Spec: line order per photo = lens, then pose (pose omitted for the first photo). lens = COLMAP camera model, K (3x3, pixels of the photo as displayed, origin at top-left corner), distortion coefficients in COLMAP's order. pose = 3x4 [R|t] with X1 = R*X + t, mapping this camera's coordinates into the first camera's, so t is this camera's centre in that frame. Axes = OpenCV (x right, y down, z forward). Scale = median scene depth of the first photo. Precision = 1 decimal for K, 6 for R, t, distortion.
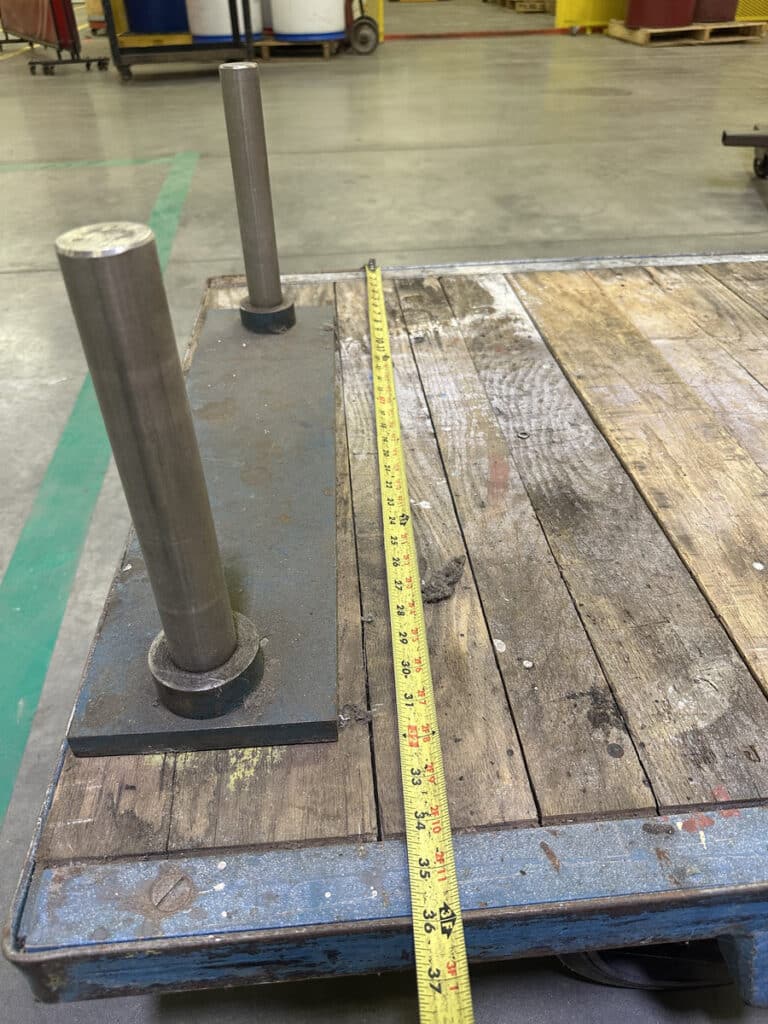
lens RADIAL K [[719.4, 0, 384.0], [0, 719.4, 512.0], [0, 0, 1]] dist [0.072251, -0.182811]
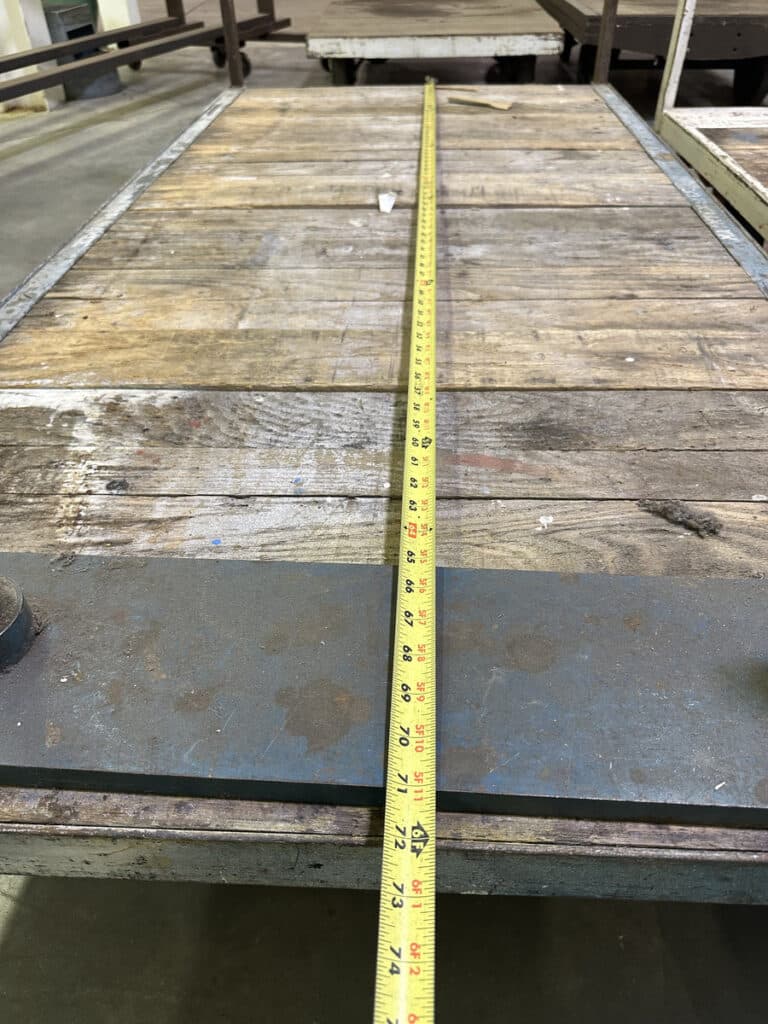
lens RADIAL K [[719.4, 0, 384.0], [0, 719.4, 512.0], [0, 0, 1]] dist [0.072251, -0.182811]
pose [[0.134155, -0.630042, 0.764886, -0.436646], [0.619213, 0.655918, 0.431680, -0.356163], [-0.773678, 0.415715, 0.478124, 0.505471]]
